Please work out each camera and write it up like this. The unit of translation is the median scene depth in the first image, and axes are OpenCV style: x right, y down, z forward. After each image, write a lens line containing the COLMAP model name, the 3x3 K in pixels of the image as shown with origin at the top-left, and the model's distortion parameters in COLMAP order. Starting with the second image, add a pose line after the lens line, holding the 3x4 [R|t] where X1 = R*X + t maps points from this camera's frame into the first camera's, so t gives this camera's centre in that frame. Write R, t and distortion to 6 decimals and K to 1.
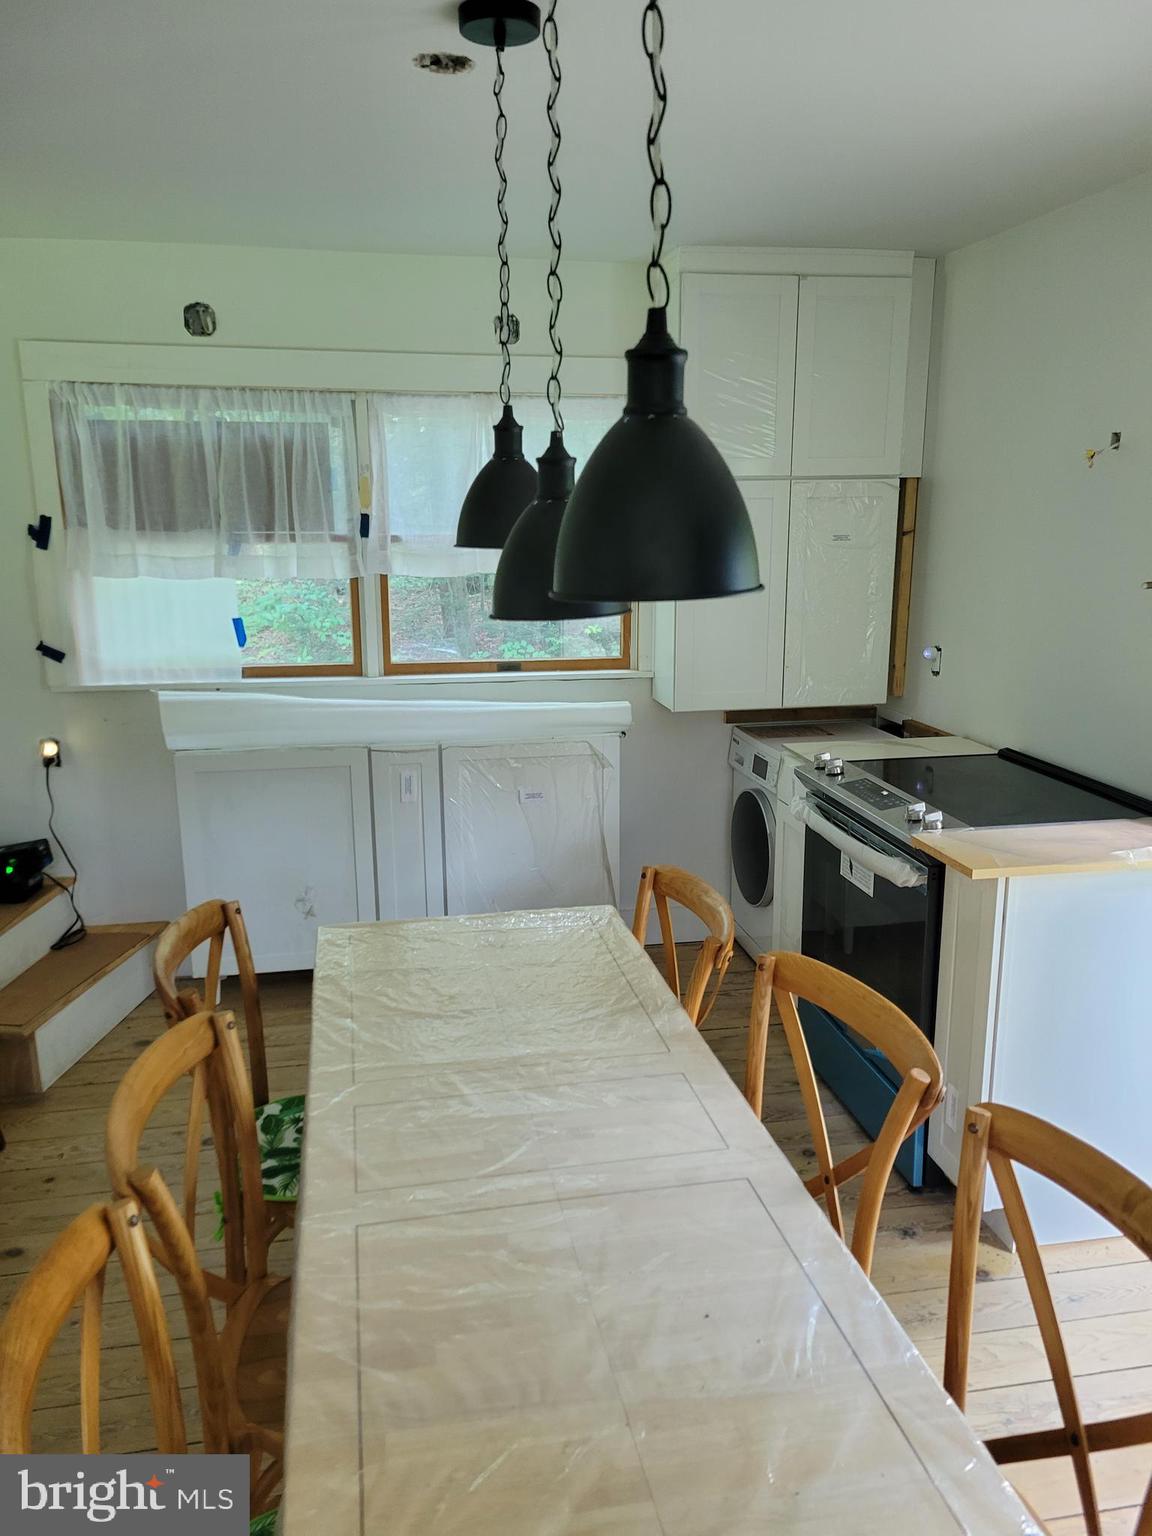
lens RADIAL K [[1151.5, 0, 576.3], [0, 1151.5, 770.1], [0, 0, 1]] dist [0.006677, -0.002714]
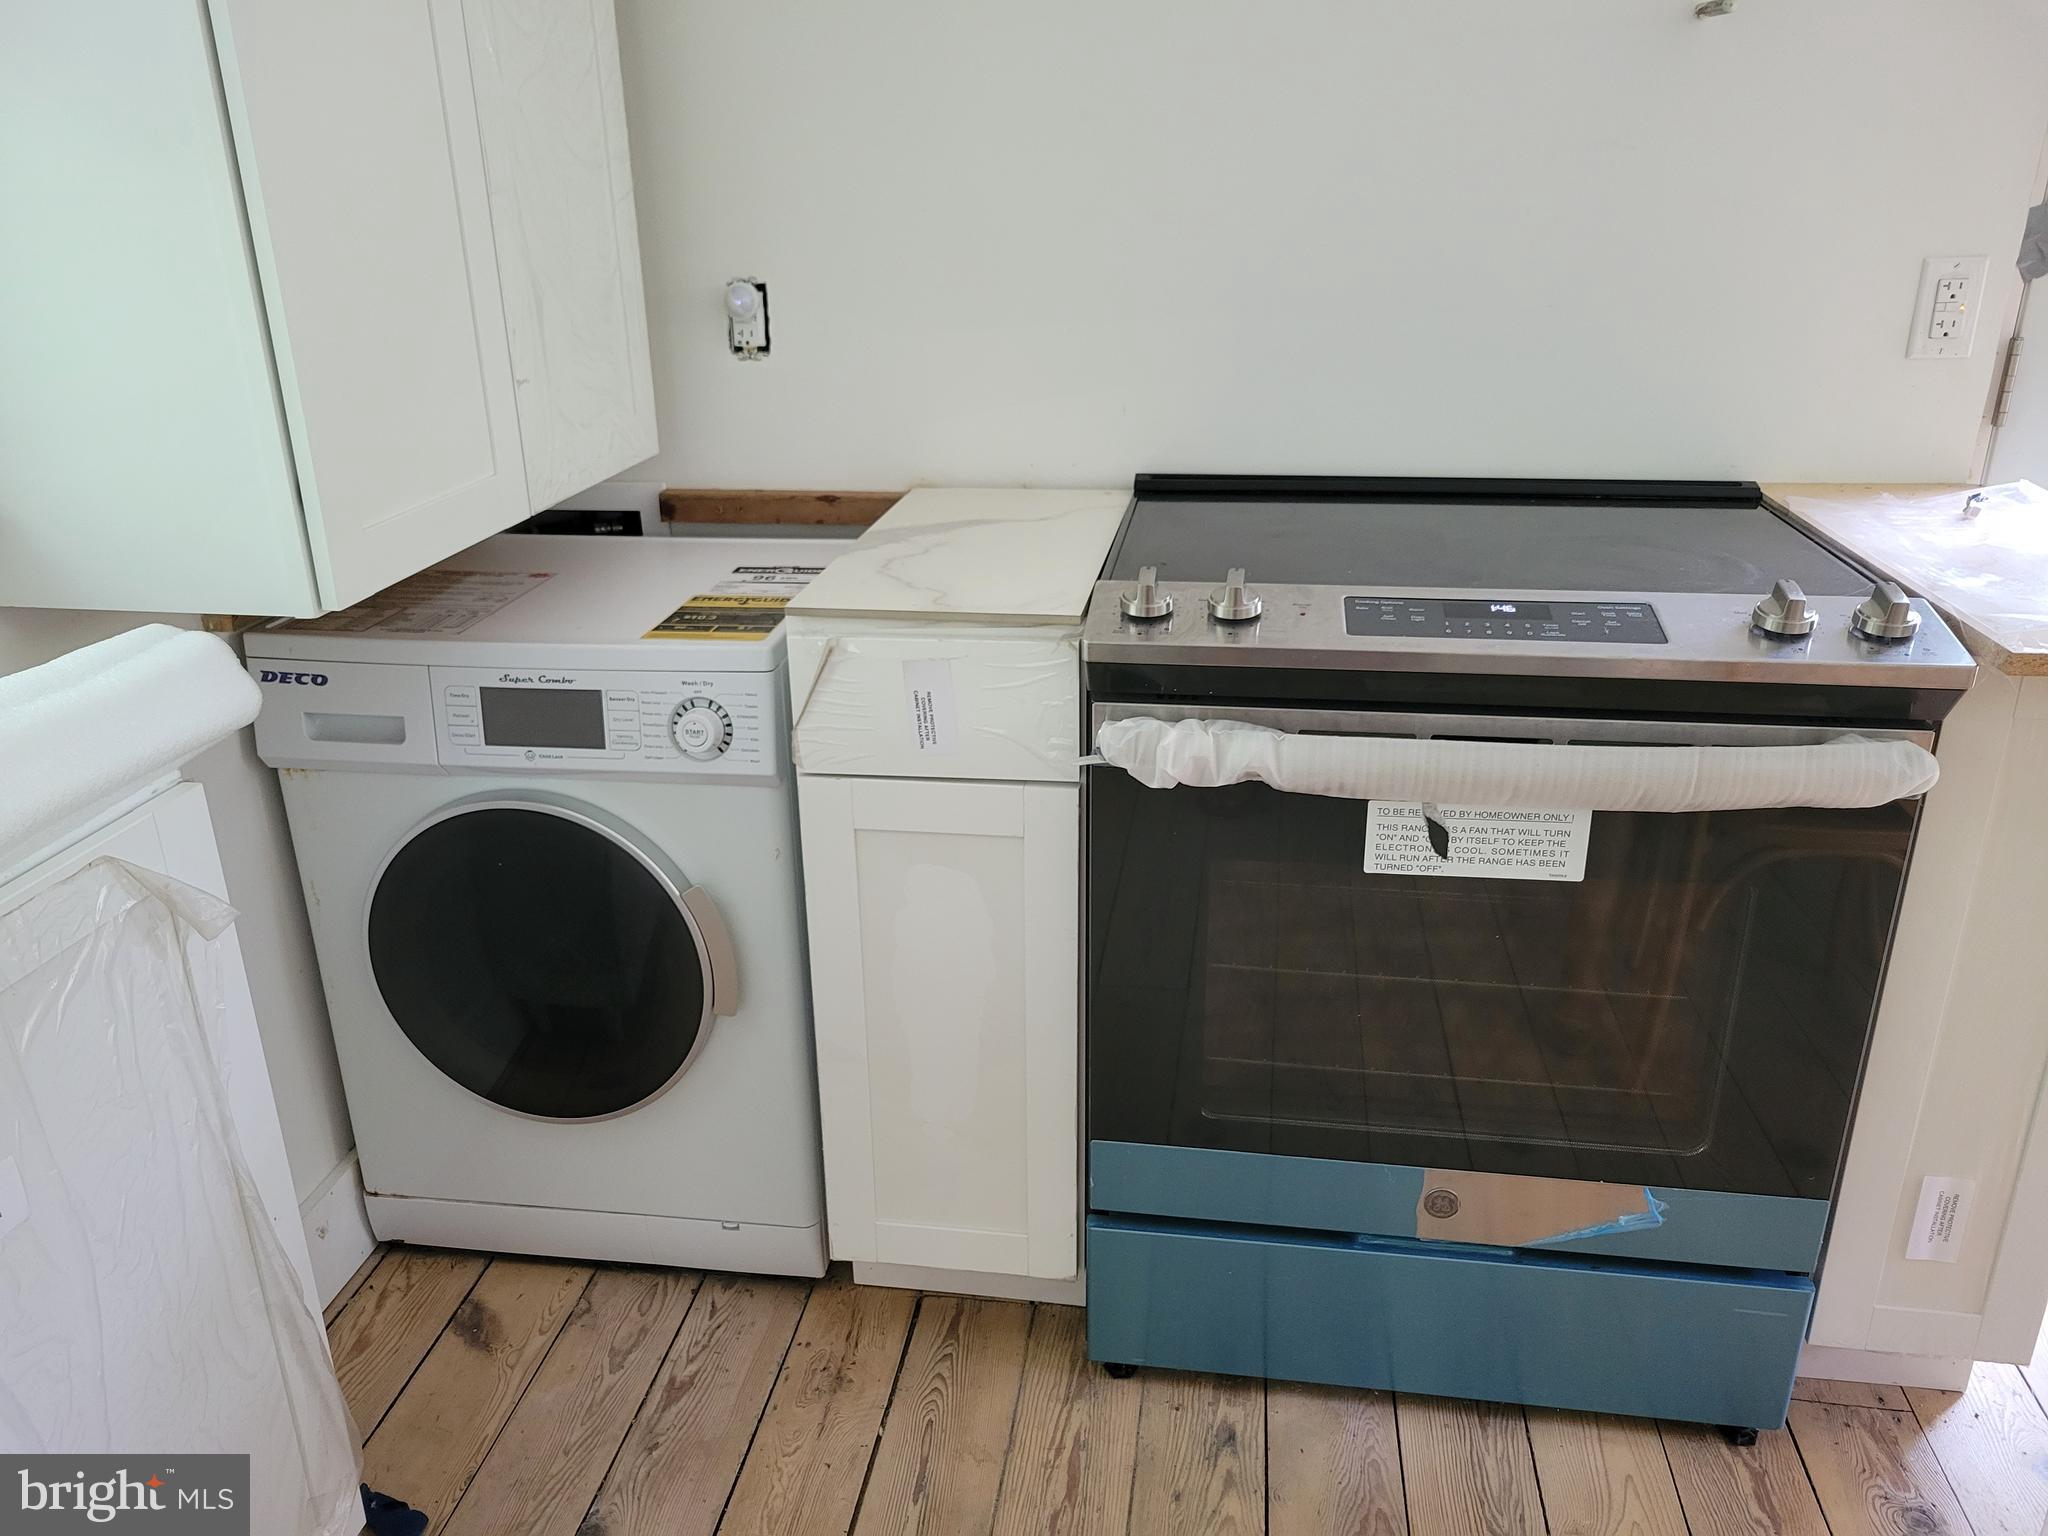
lens RADIAL K [[1535.4, 0, 1023.9], [0, 1535.4, 766.9], [0, 0, 1]] dist [0.006677, -0.002714]
pose [[0.322083, -0.351356, 0.879097, -0.178335], [0.225161, 0.930364, 0.289352, -0.084125], [-0.919546, 0.104743, 0.378766, 0.731432]]
